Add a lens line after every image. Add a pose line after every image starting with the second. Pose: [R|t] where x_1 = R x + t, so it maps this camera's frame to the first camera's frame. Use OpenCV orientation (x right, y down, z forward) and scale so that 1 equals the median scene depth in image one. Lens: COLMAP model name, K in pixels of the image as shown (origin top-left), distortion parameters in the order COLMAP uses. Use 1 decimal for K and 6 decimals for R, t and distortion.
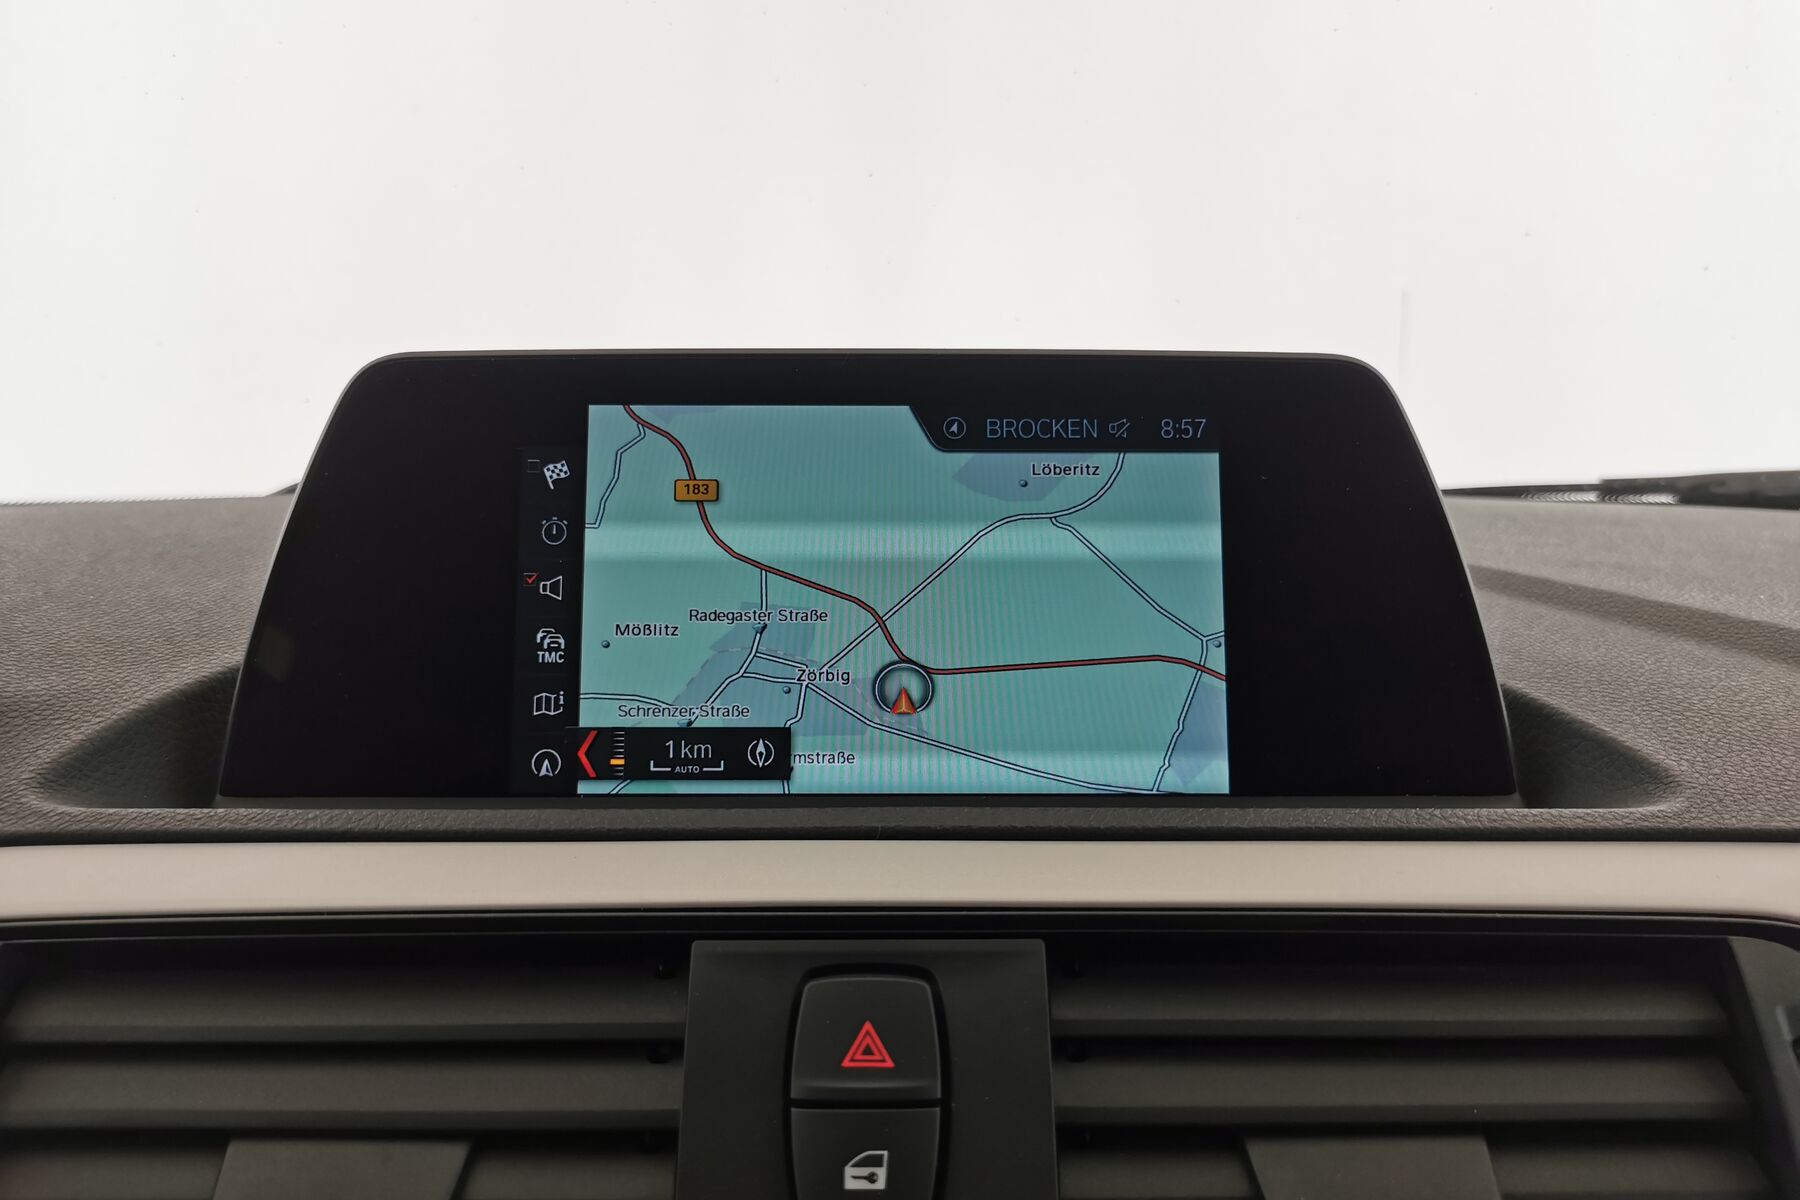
lens RADIAL K [[1395.4, 0, 900.0], [0, 1395.4, 600.0], [0, 0, 1]] dist [-0.008258, -0.014035]
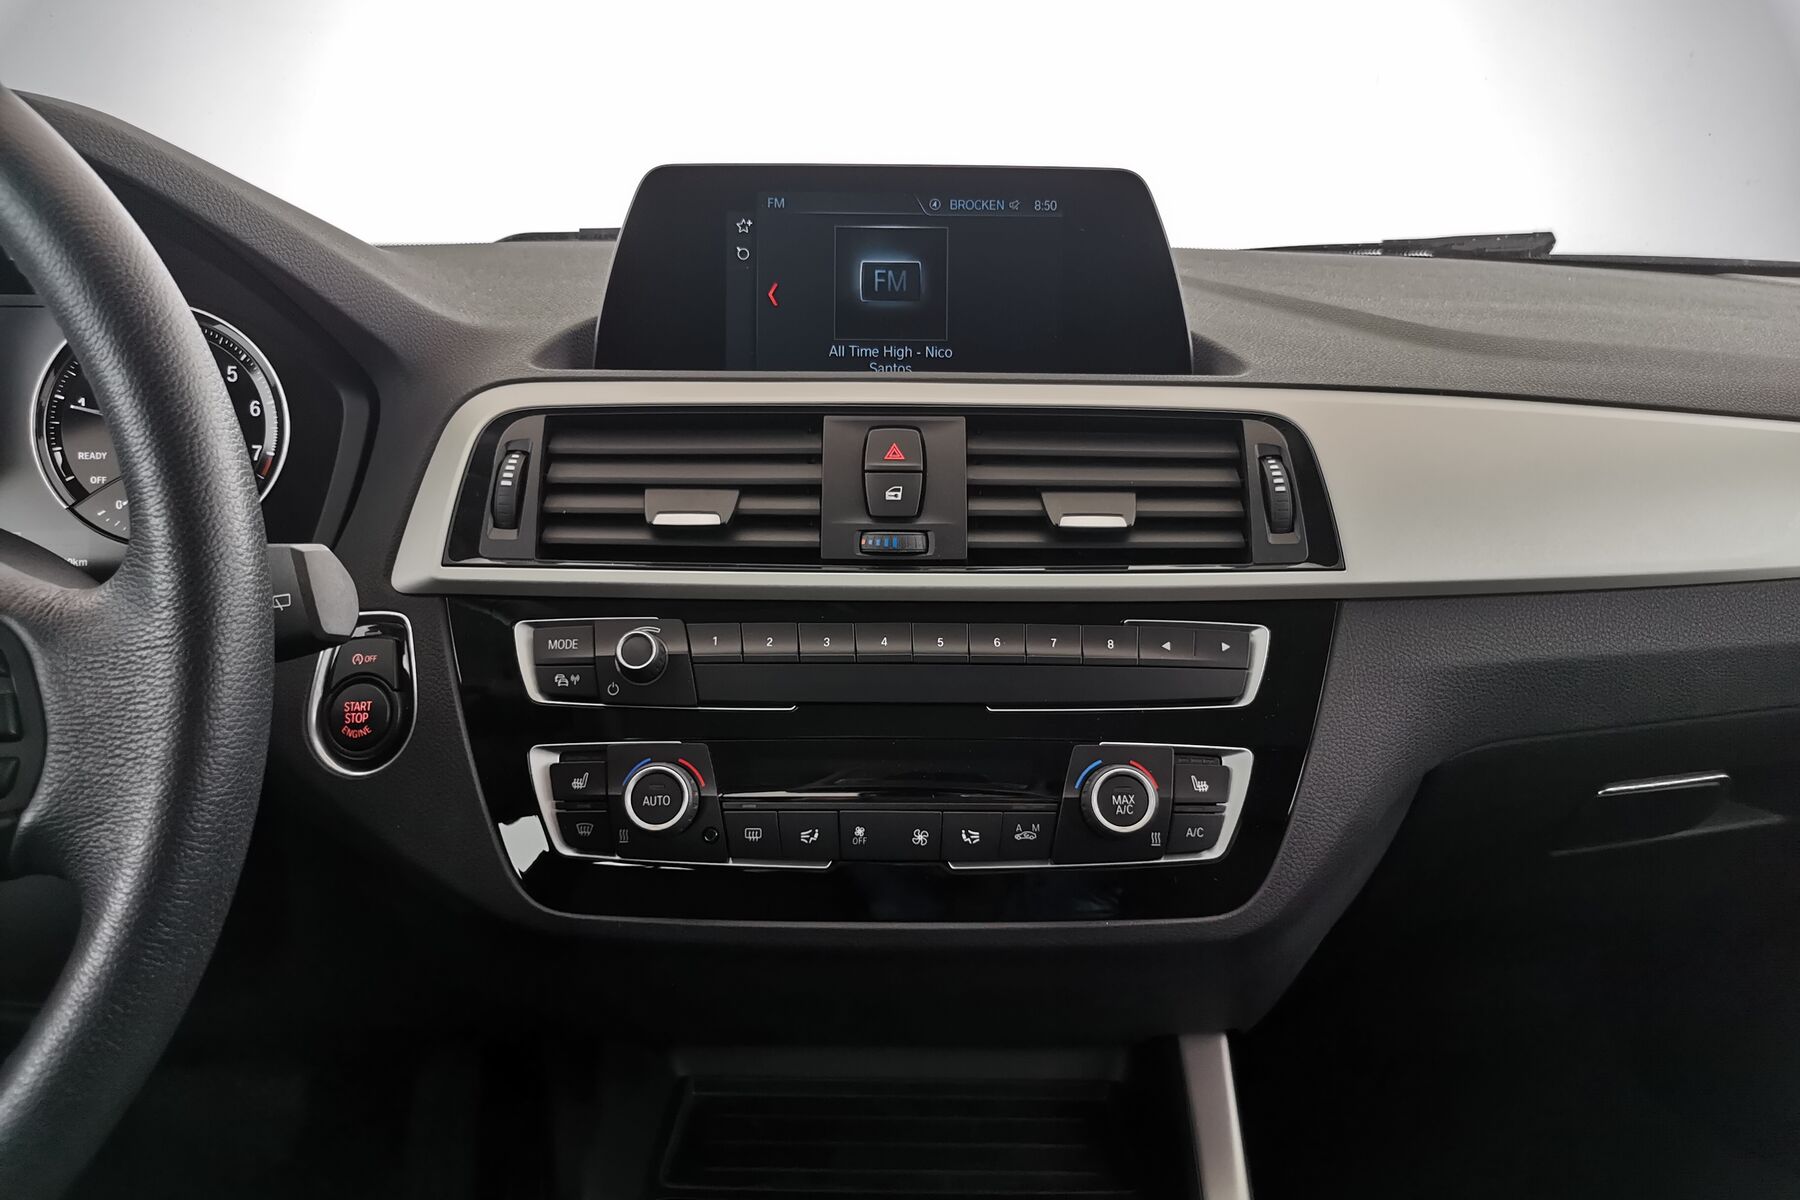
lens RADIAL K [[1354.7, 0, 897.8], [0, 1354.7, 570.3], [0, 0, 1]] dist [0.001056, -0.002335]
pose [[0.999959, 0.008856, -0.002042, -0.008554], [-0.008461, 0.989130, 0.146798, 0.145708], [0.003320, -0.146775, 0.989164, -1.305114]]
